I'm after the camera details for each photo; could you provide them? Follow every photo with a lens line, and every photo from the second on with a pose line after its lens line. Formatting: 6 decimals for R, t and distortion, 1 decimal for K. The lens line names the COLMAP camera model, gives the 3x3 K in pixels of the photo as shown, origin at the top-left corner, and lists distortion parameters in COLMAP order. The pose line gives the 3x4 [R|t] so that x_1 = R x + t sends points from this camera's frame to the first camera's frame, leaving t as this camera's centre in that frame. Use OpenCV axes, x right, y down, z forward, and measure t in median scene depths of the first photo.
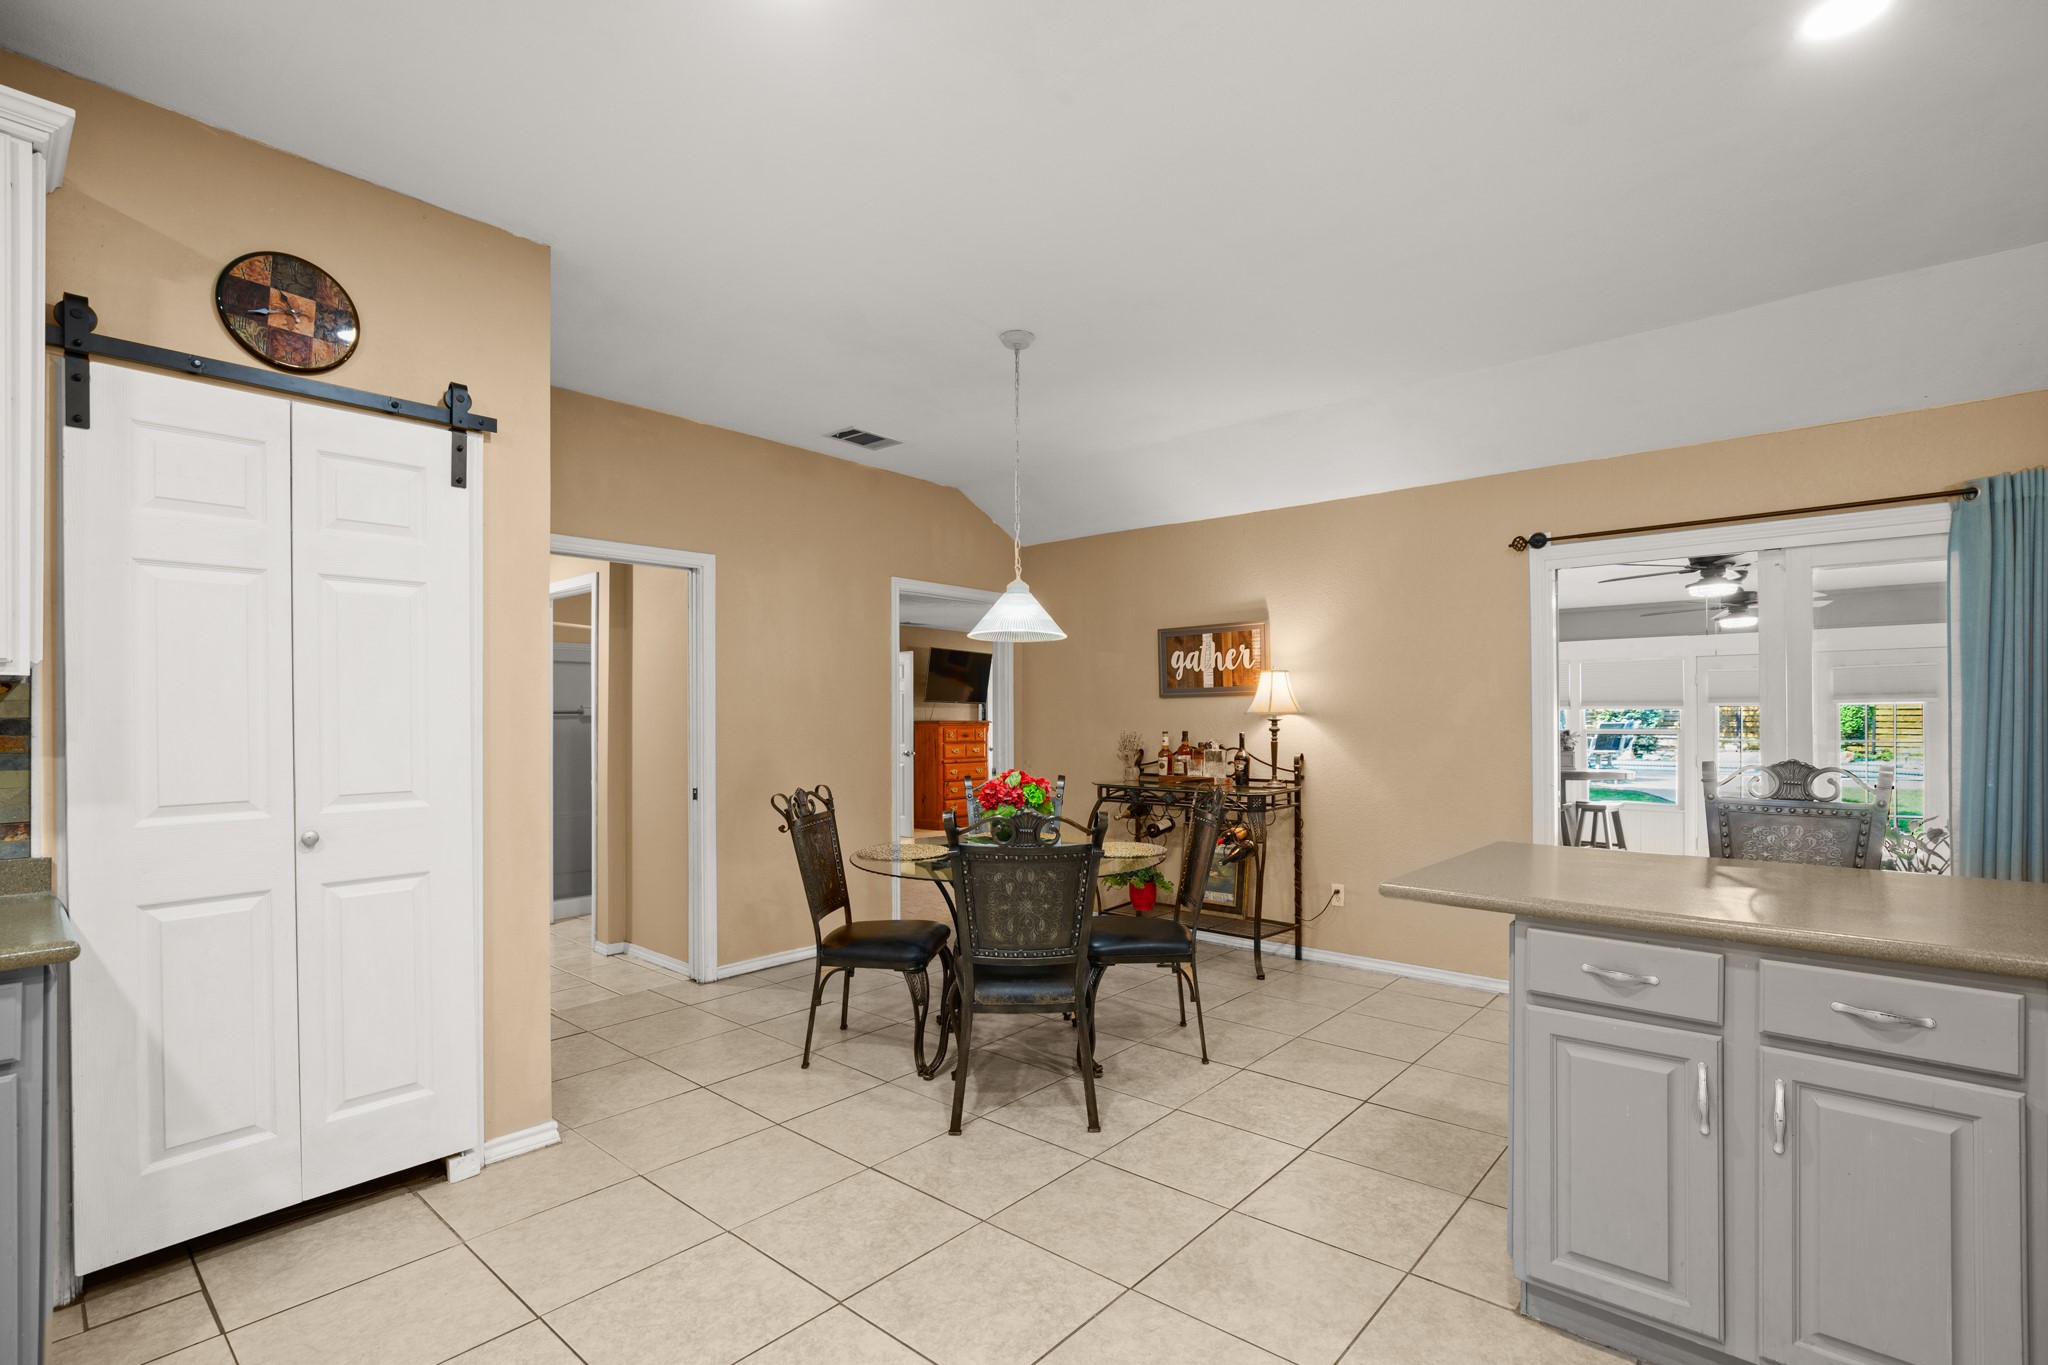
lens RADIAL K [[939.1, 0, 1046.8], [0, 939.1, 715.5], [0, 0, 1]] dist [-0.014134, 0.003983]
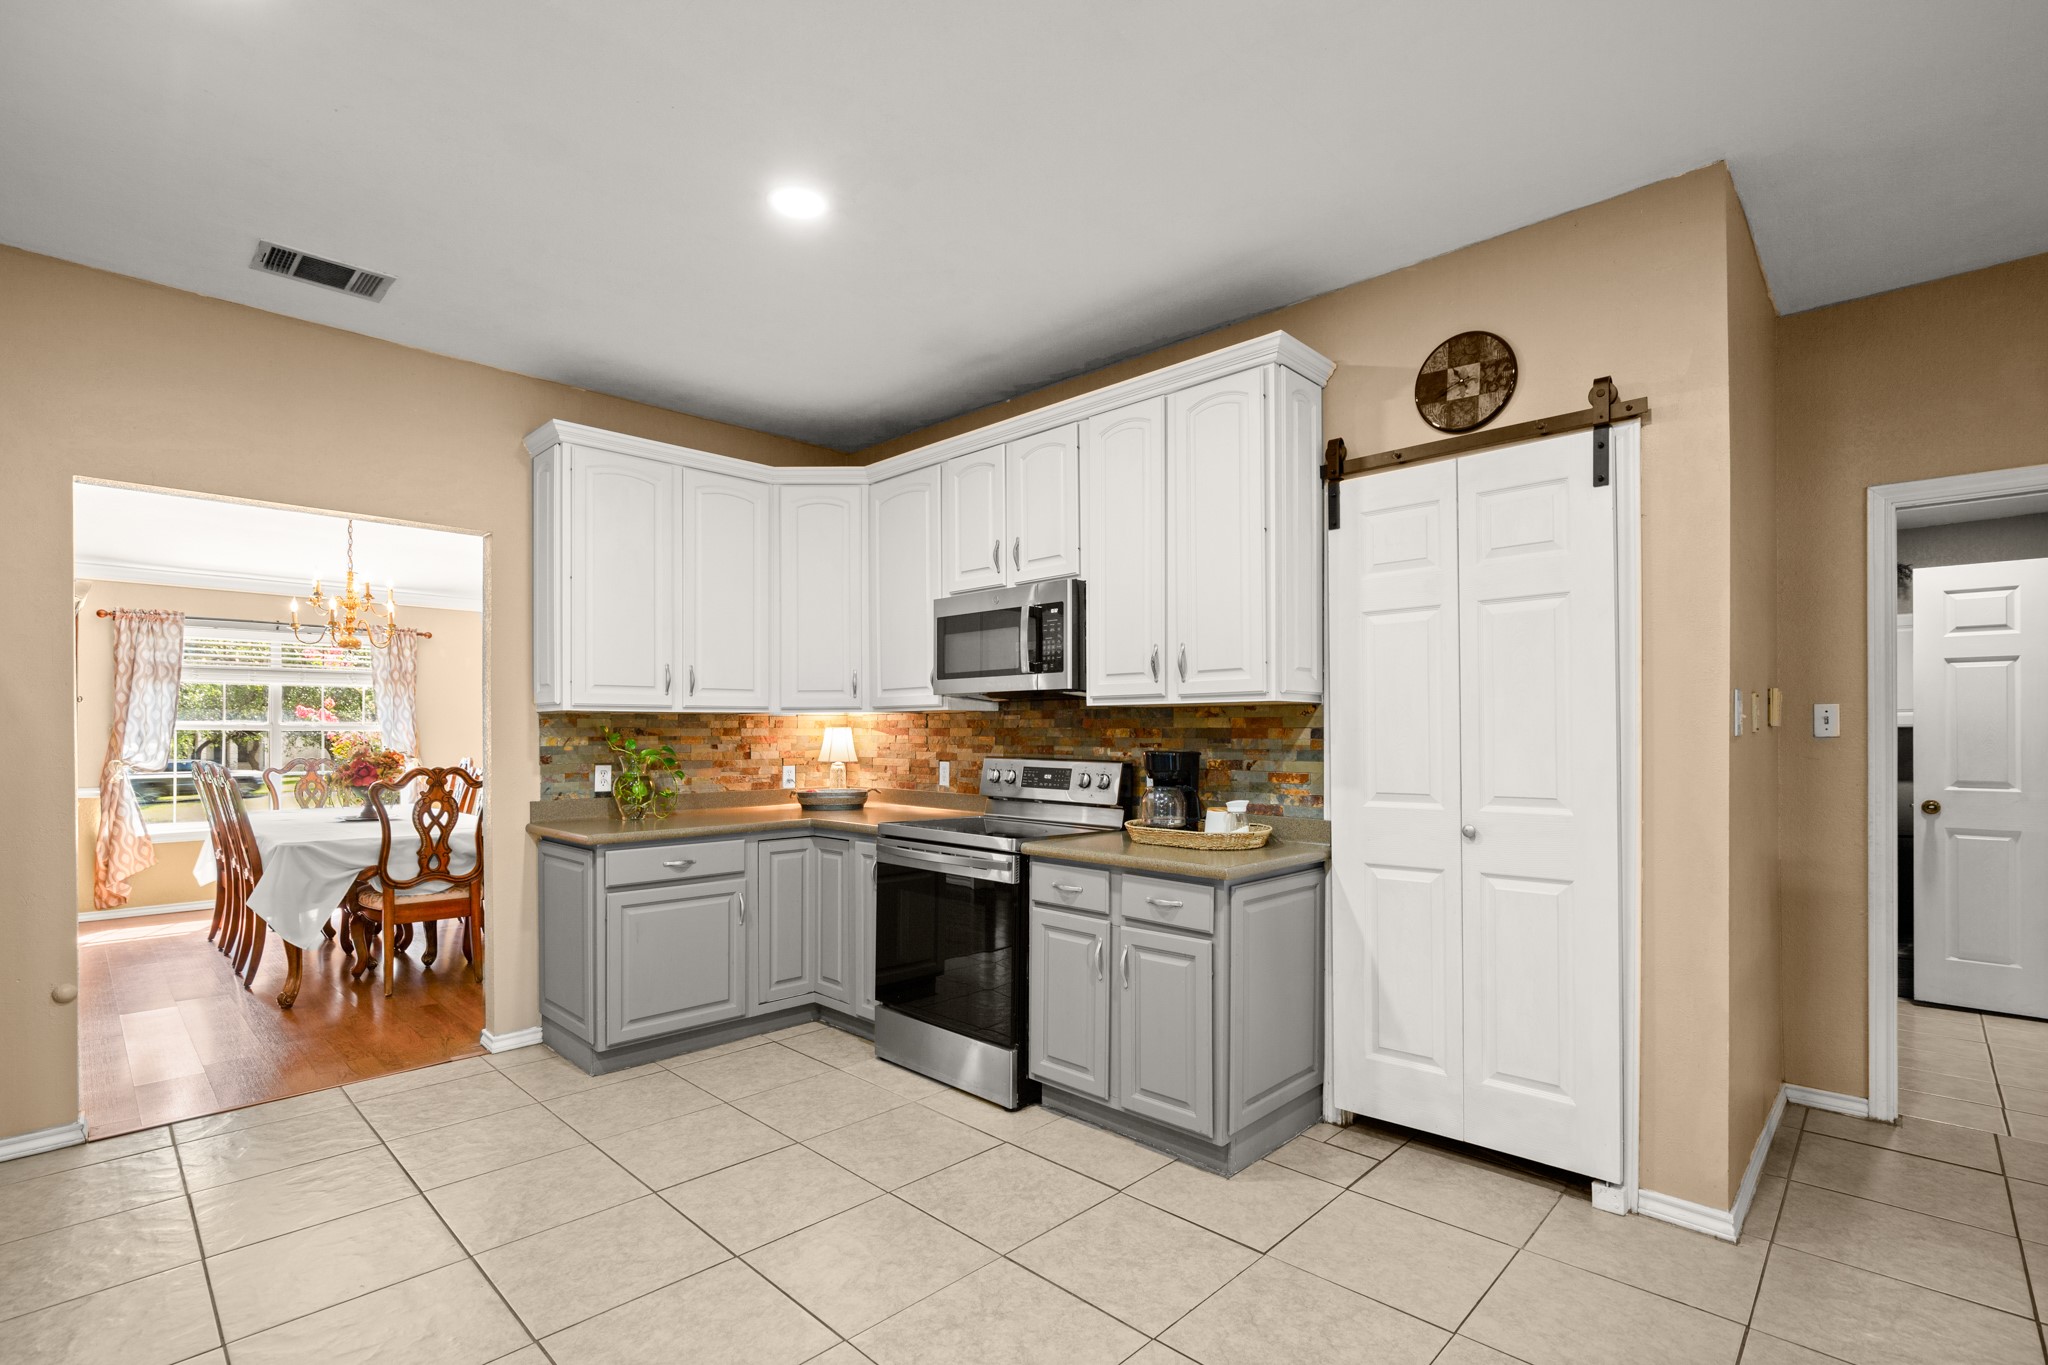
lens RADIAL K [[939.1, 0, 1016.3], [0, 939.1, 725.0], [0, 0, 1]] dist [-0.014134, 0.003983]
pose [[-0.057842, -0.002821, -0.998322, 0.390975], [0.007253, 0.999968, -0.003246, -0.000378], [0.998299, -0.007429, -0.057820, 0.493285]]
